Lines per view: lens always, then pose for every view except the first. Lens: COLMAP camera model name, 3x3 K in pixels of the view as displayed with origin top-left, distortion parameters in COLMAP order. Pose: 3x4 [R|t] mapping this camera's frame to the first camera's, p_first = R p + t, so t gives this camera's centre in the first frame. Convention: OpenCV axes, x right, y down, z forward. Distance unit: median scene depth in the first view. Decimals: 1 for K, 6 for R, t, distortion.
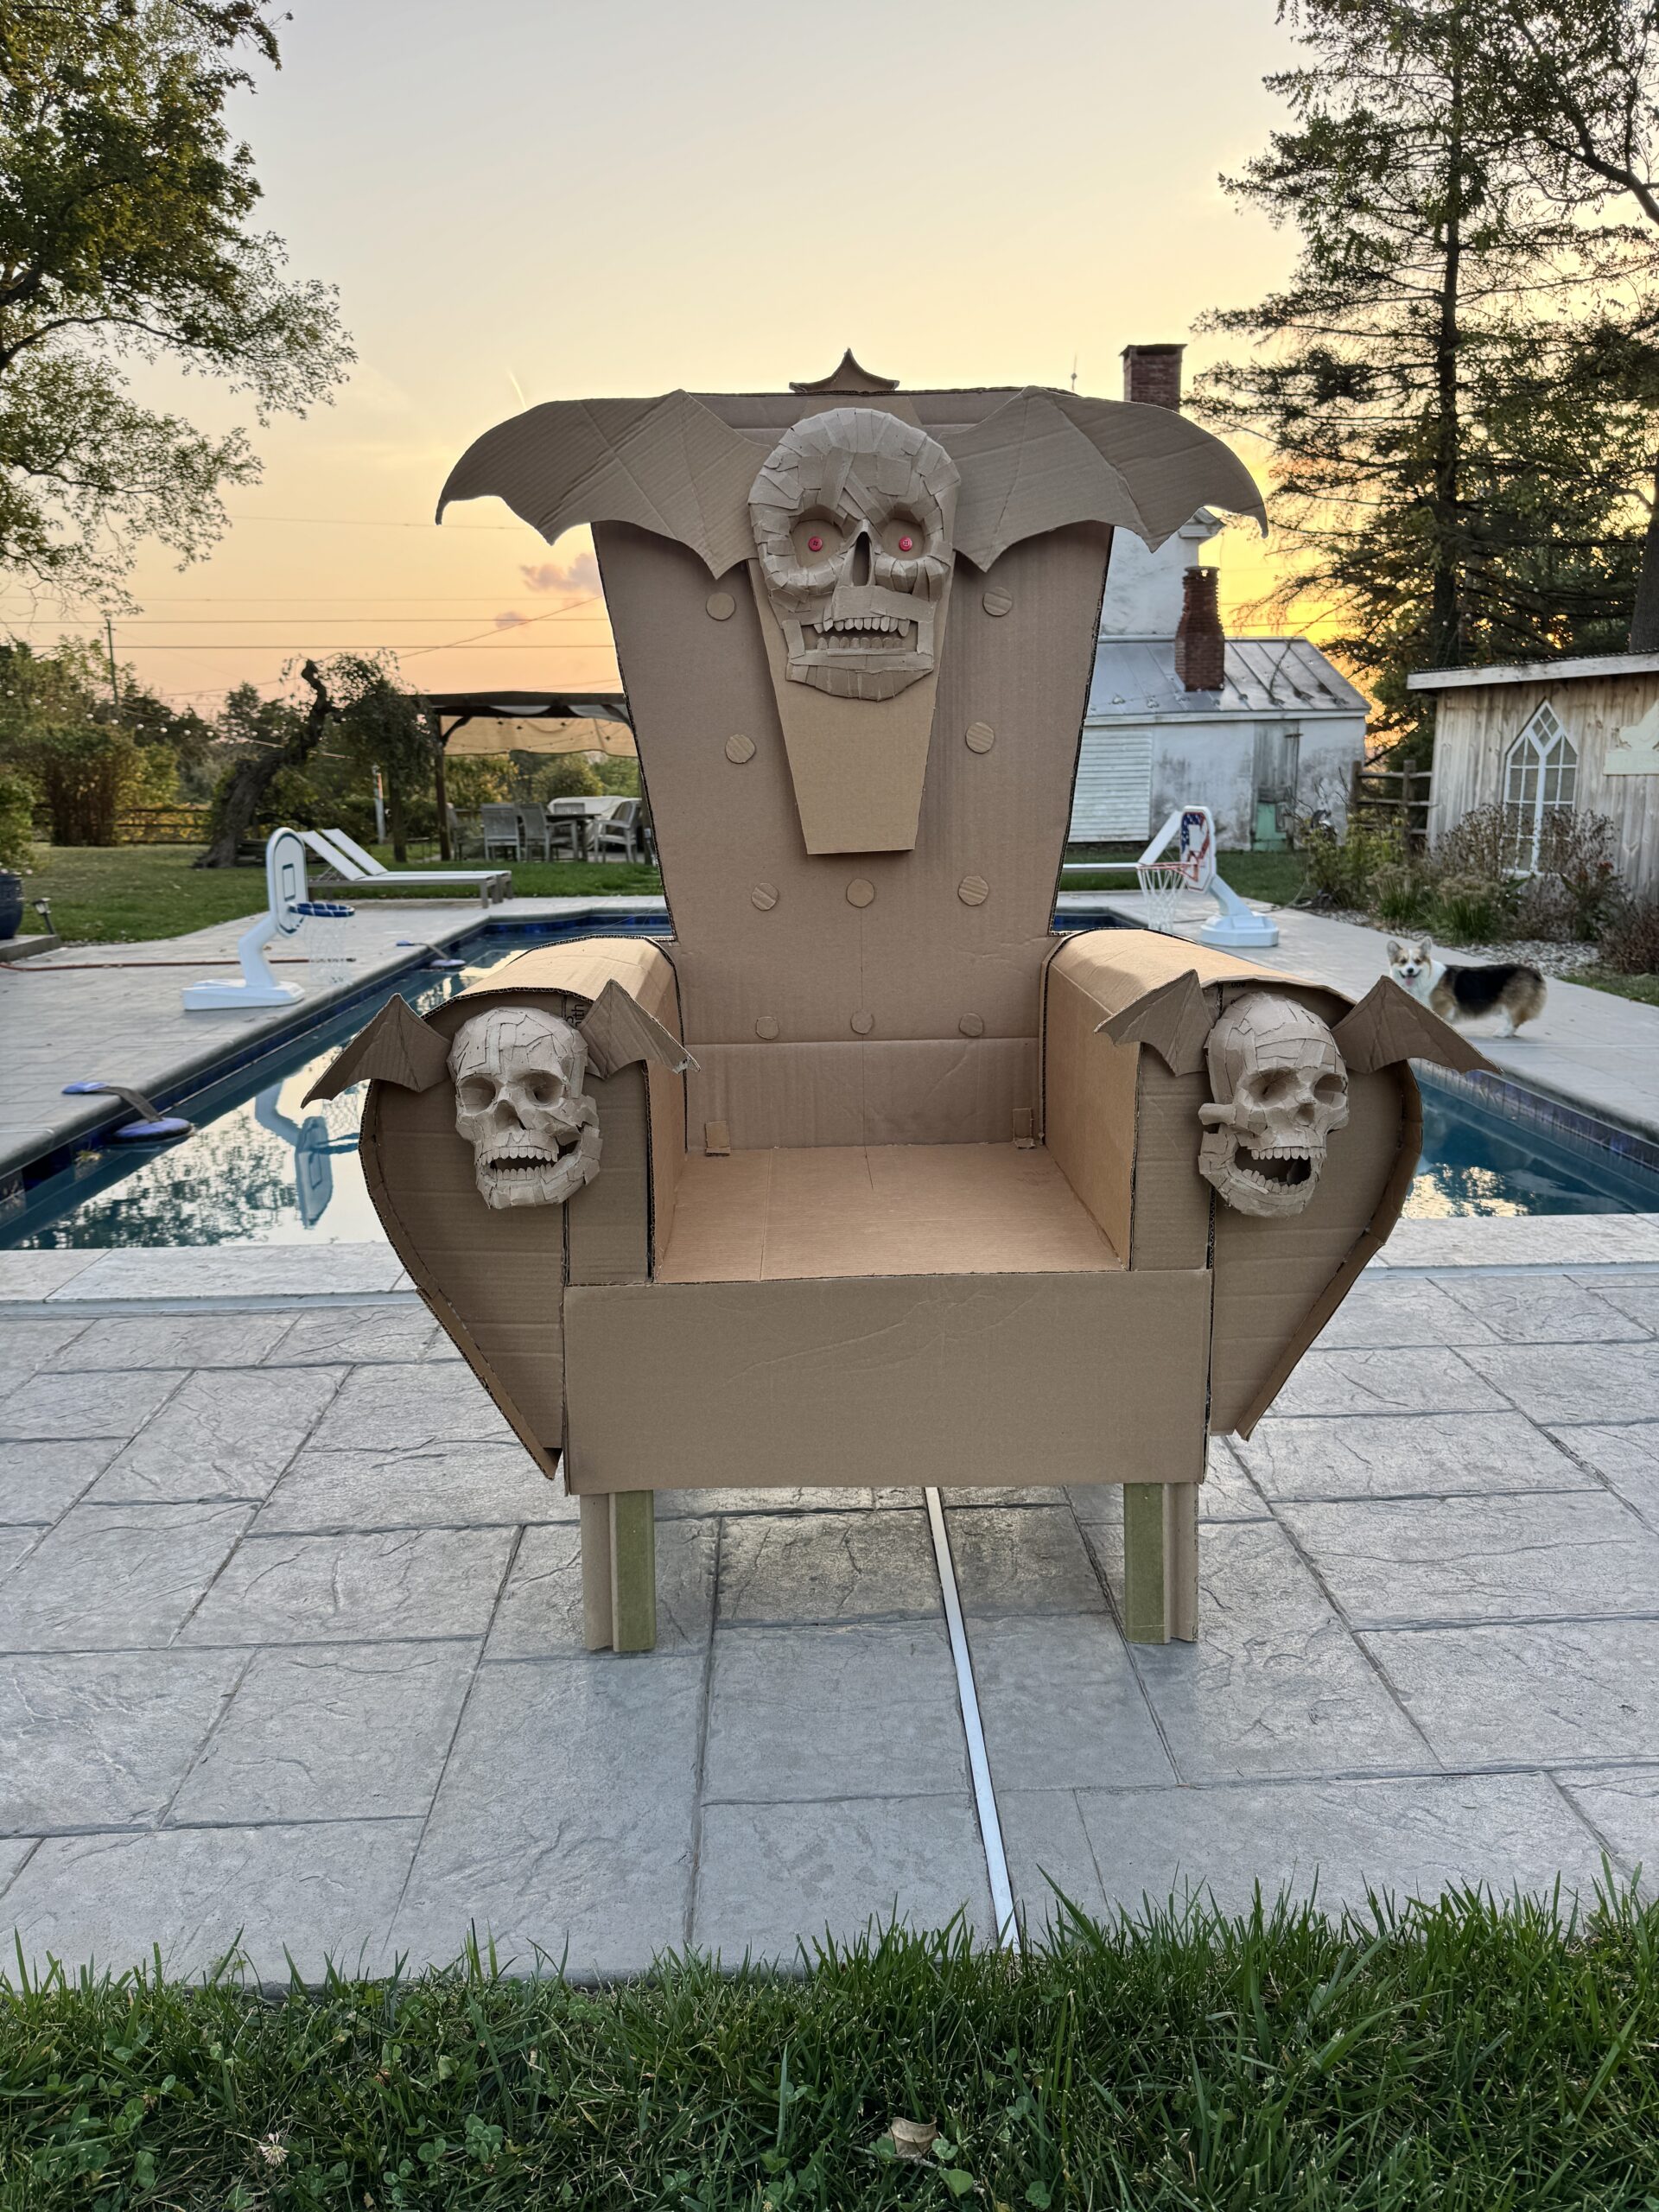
lens RADIAL K [[1549.3, 0, 842.7], [0, 1549.3, 1110.5], [0, 0, 1]] dist [0.006515, -0.013497]
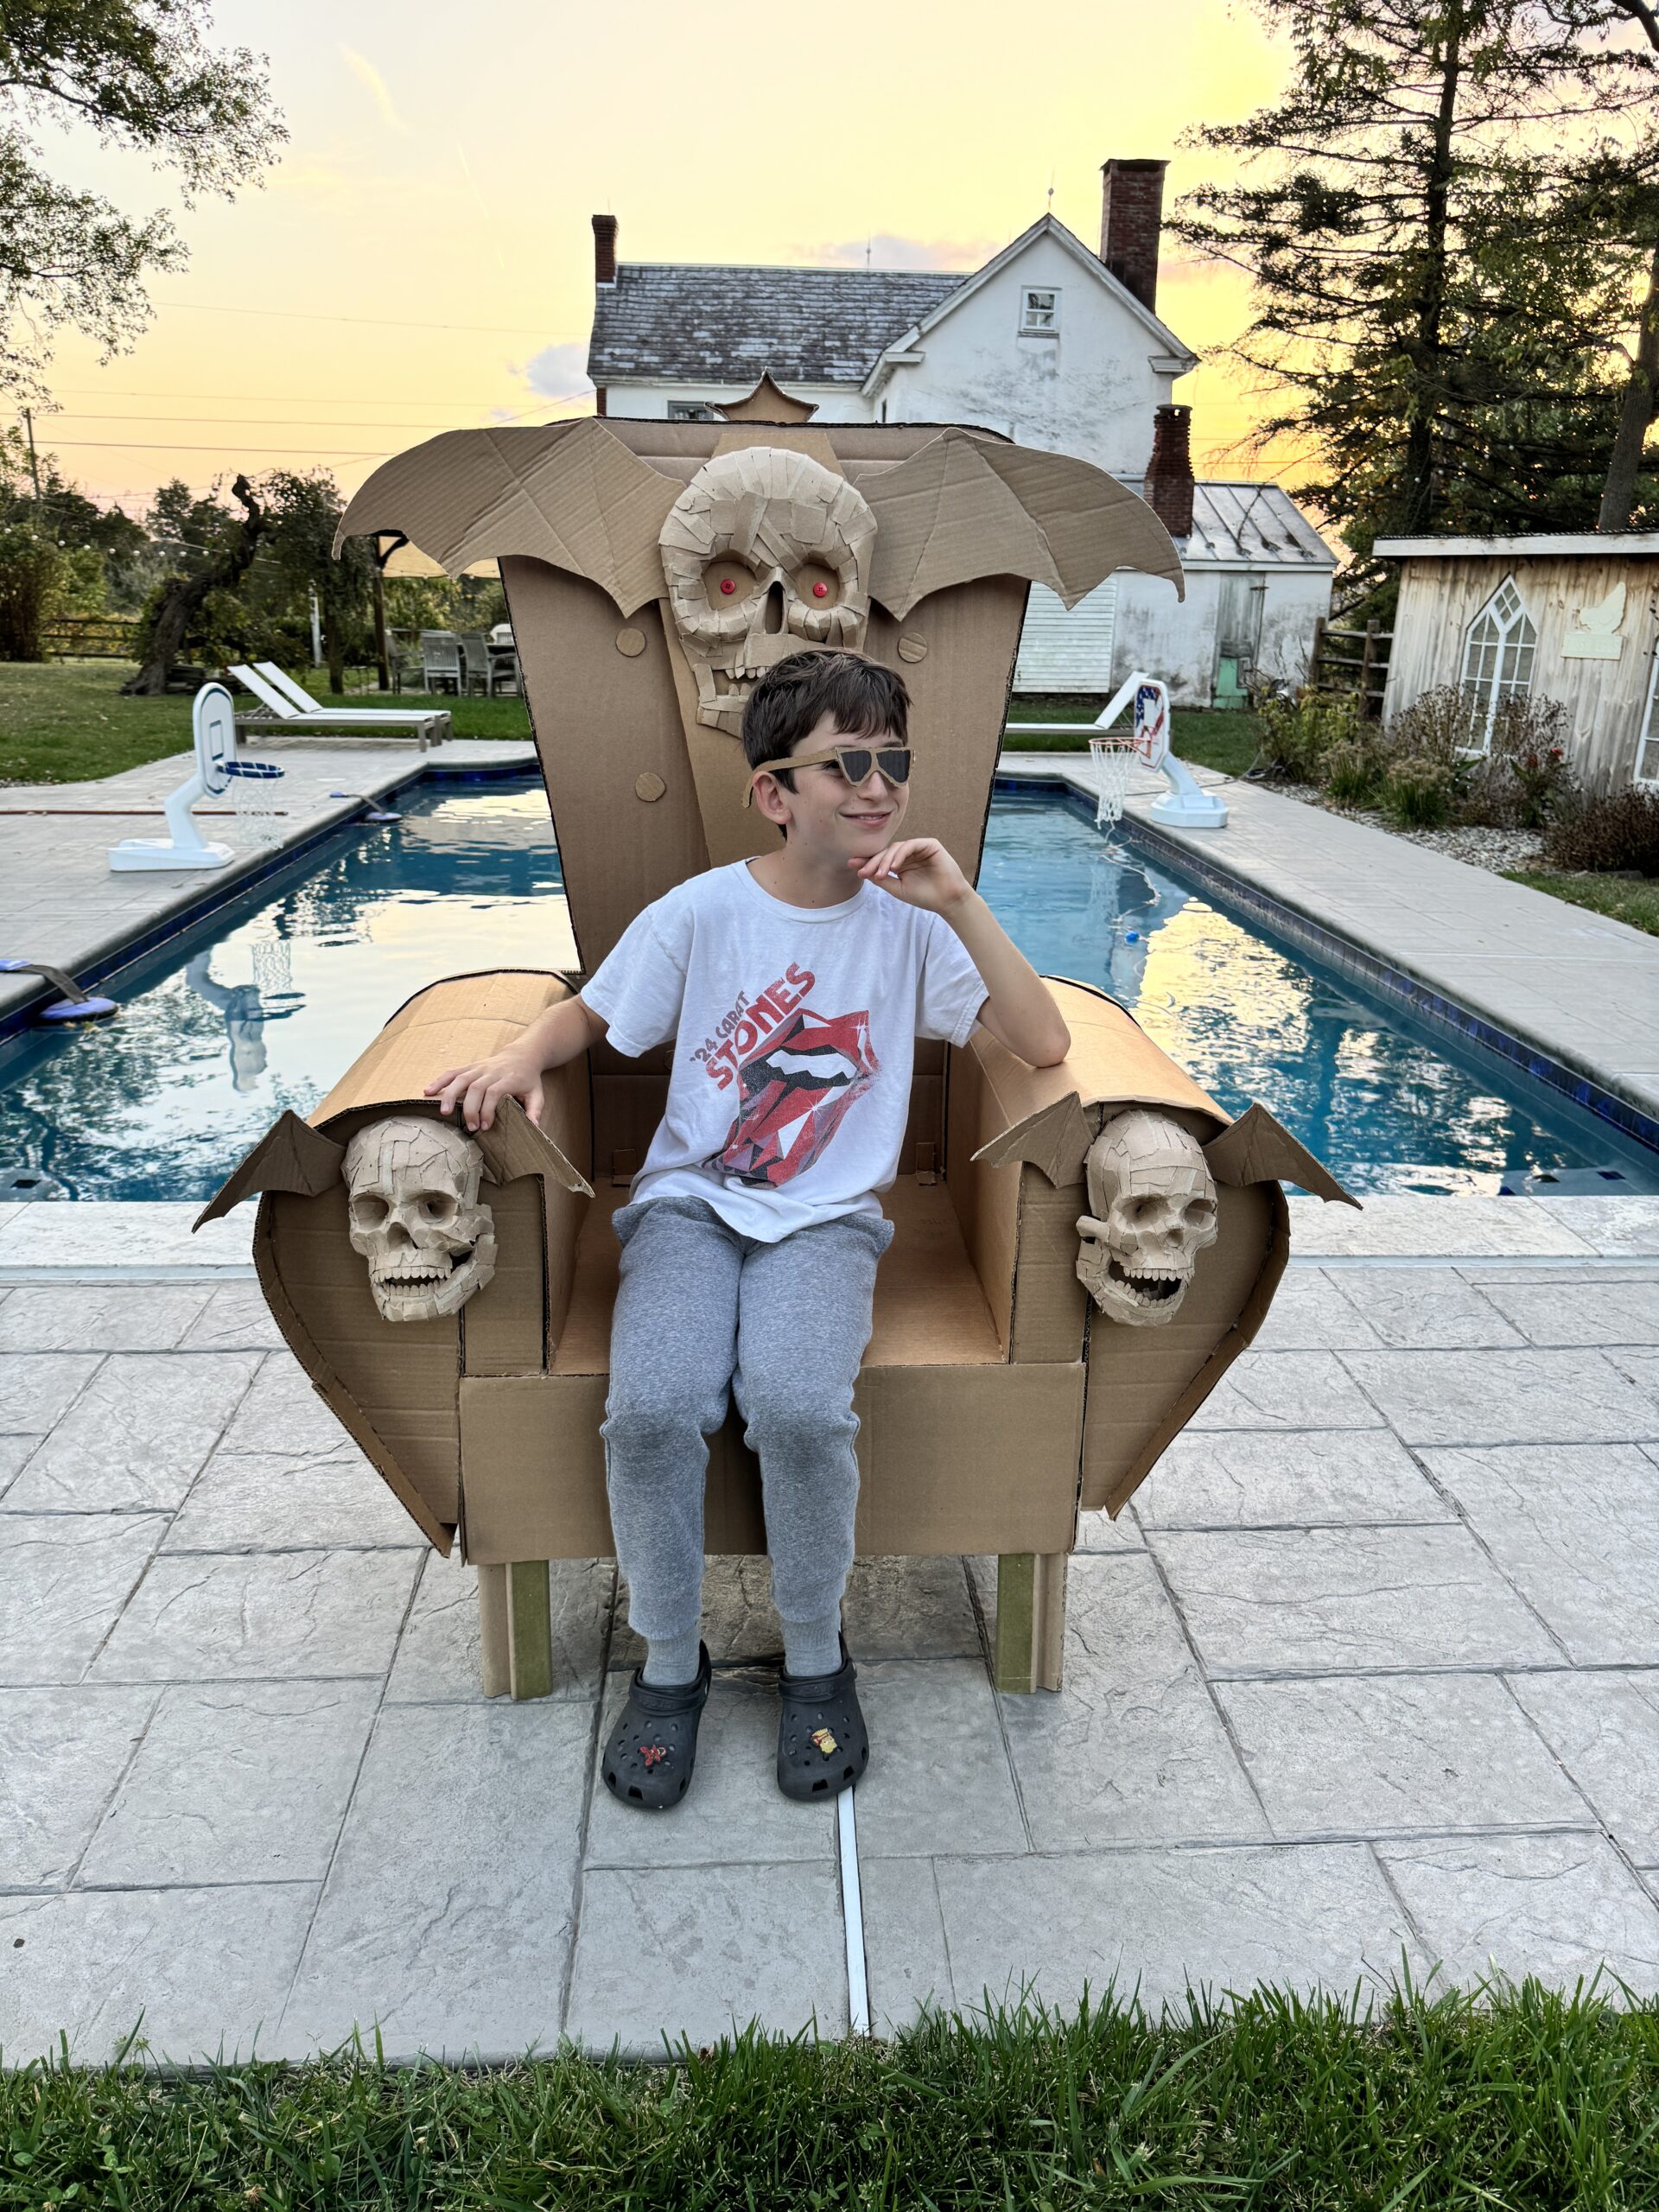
lens RADIAL K [[1549.3, 0, 842.7], [0, 1549.3, 1110.5], [0, 0, 1]] dist [0.006515, -0.013497]
pose [[0.999128, 0.023154, 0.034754, 0.023605], [-0.026631, 0.994308, 0.103165, -0.116446], [-0.032167, -0.104001, 0.994057, -0.008197]]
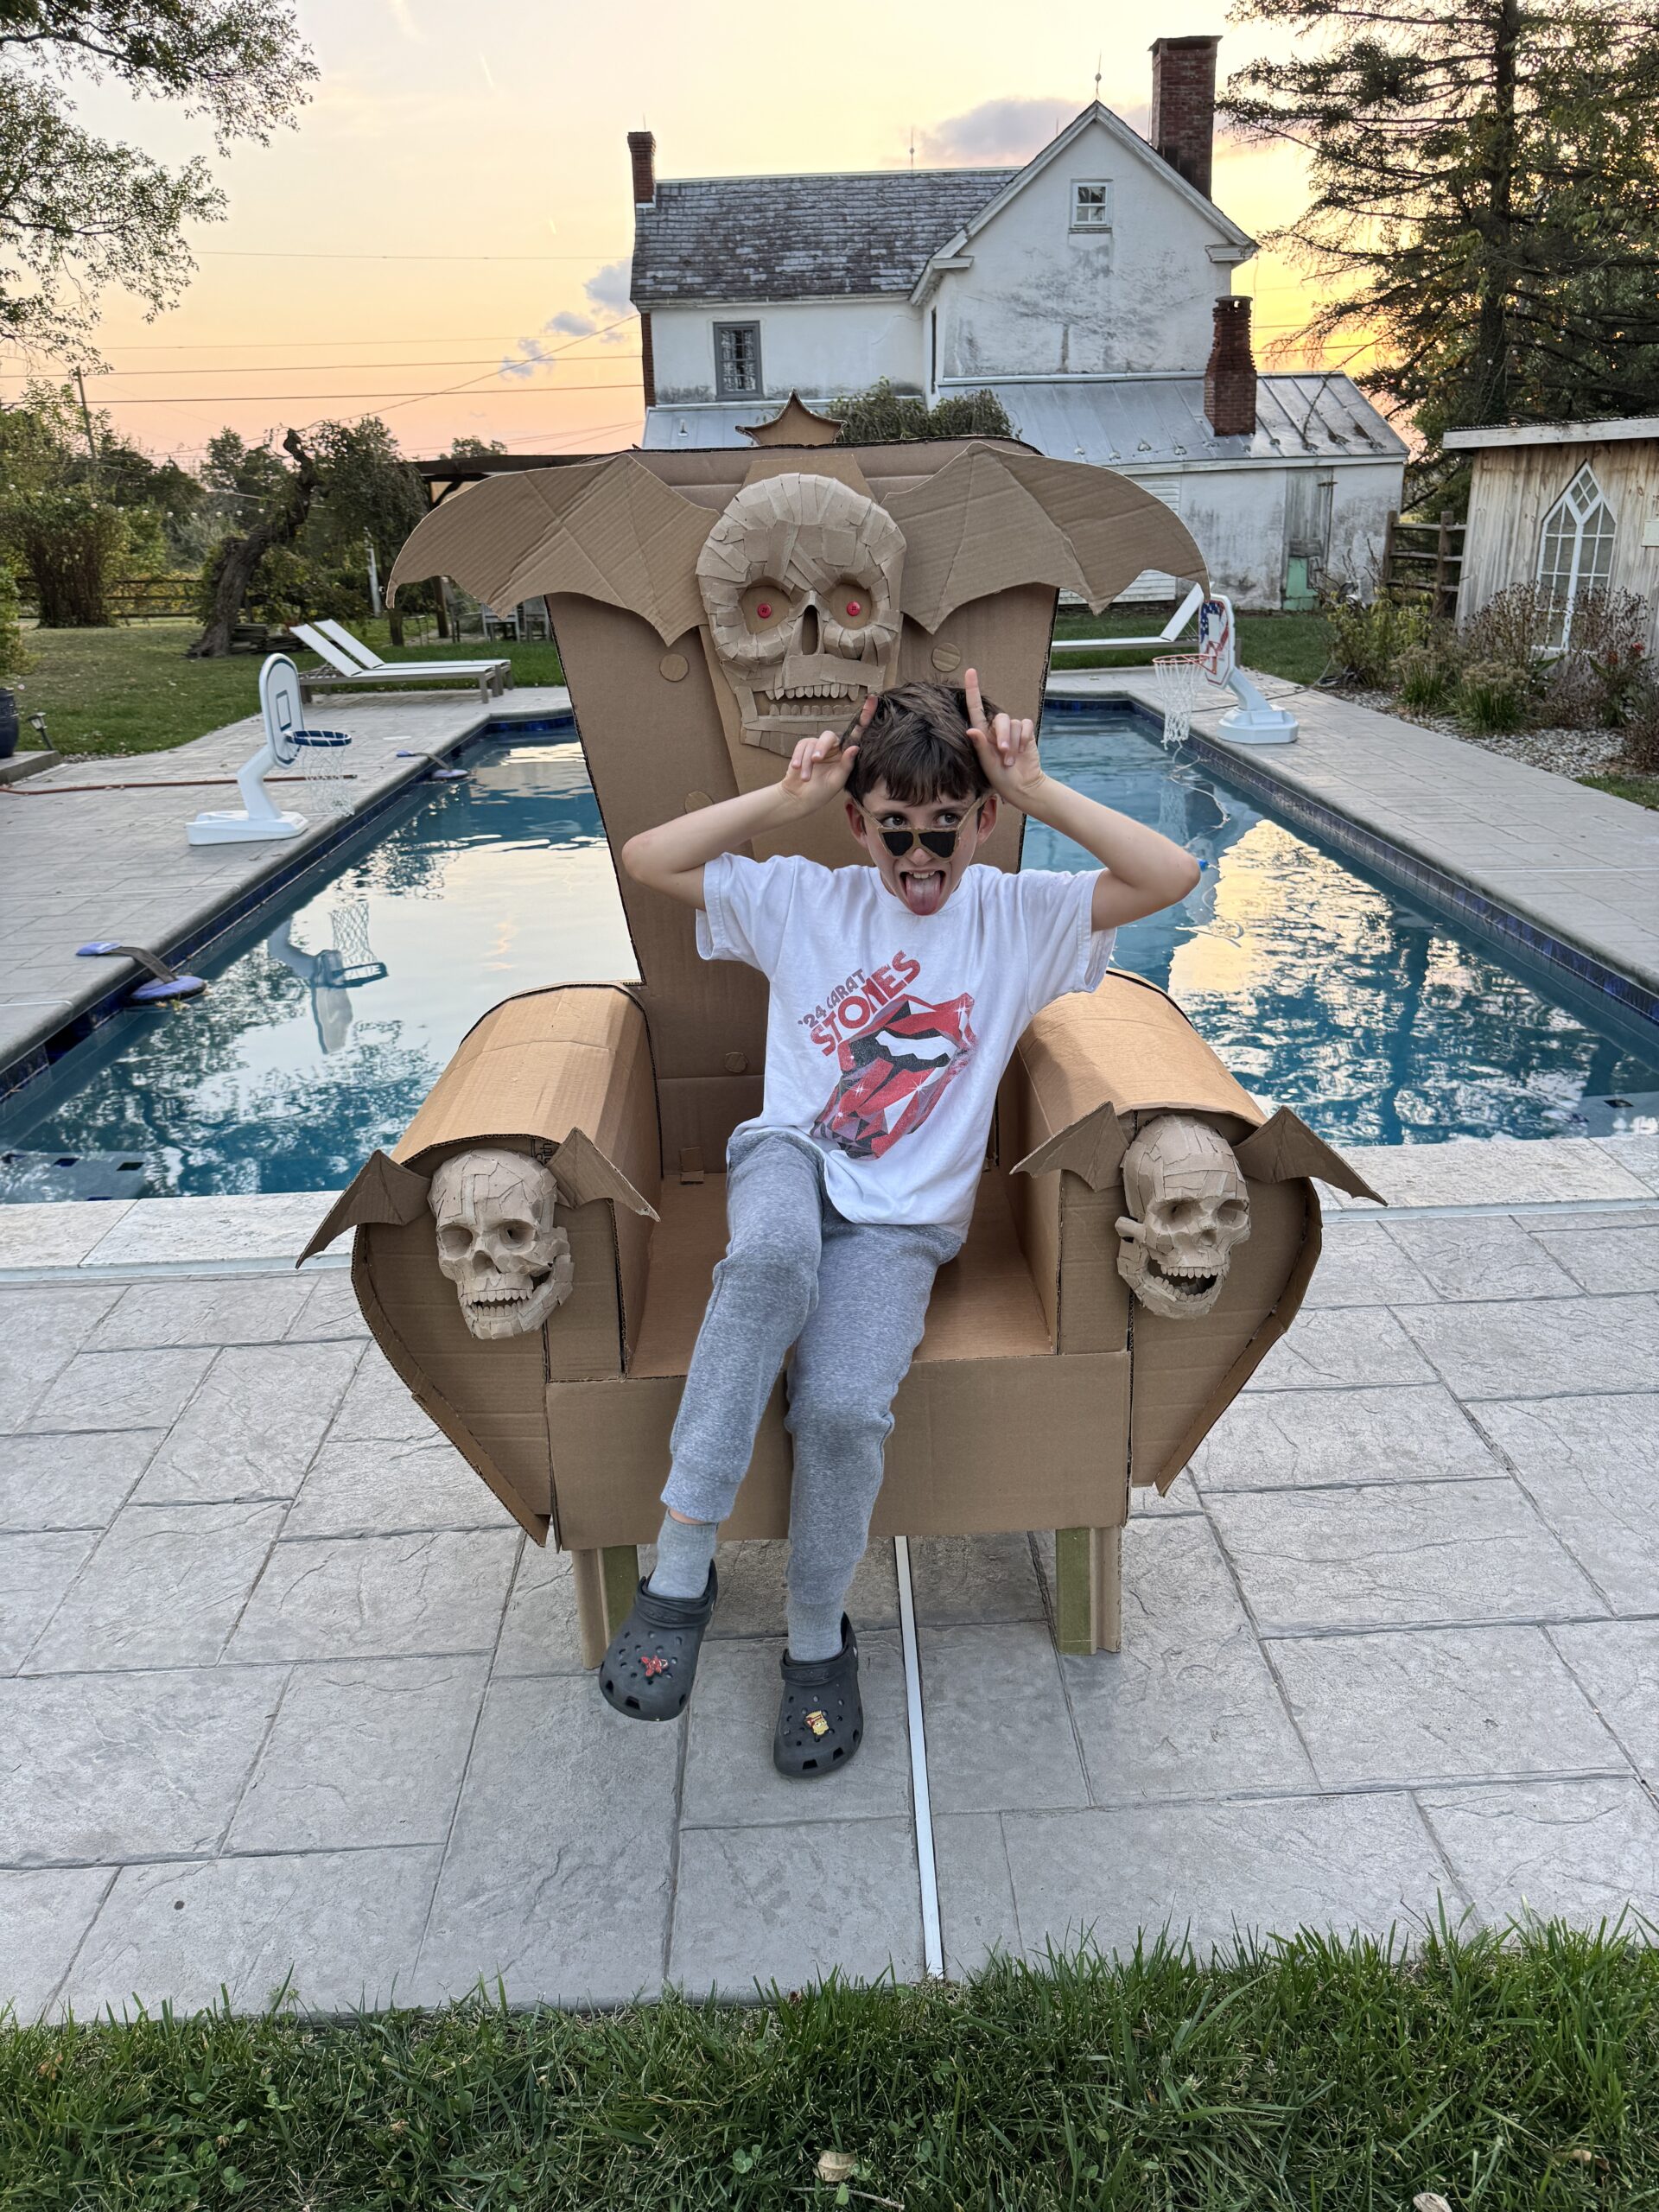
lens RADIAL K [[1550.7, 0, 849.2], [0, 1550.7, 1114.0], [0, 0, 1]] dist [0.005870, -0.011692]
pose [[0.999794, -0.016683, -0.011592, 0.036615], [0.018259, 0.988083, 0.152833, -0.162100], [0.008905, -0.153013, 0.988184, -0.044178]]
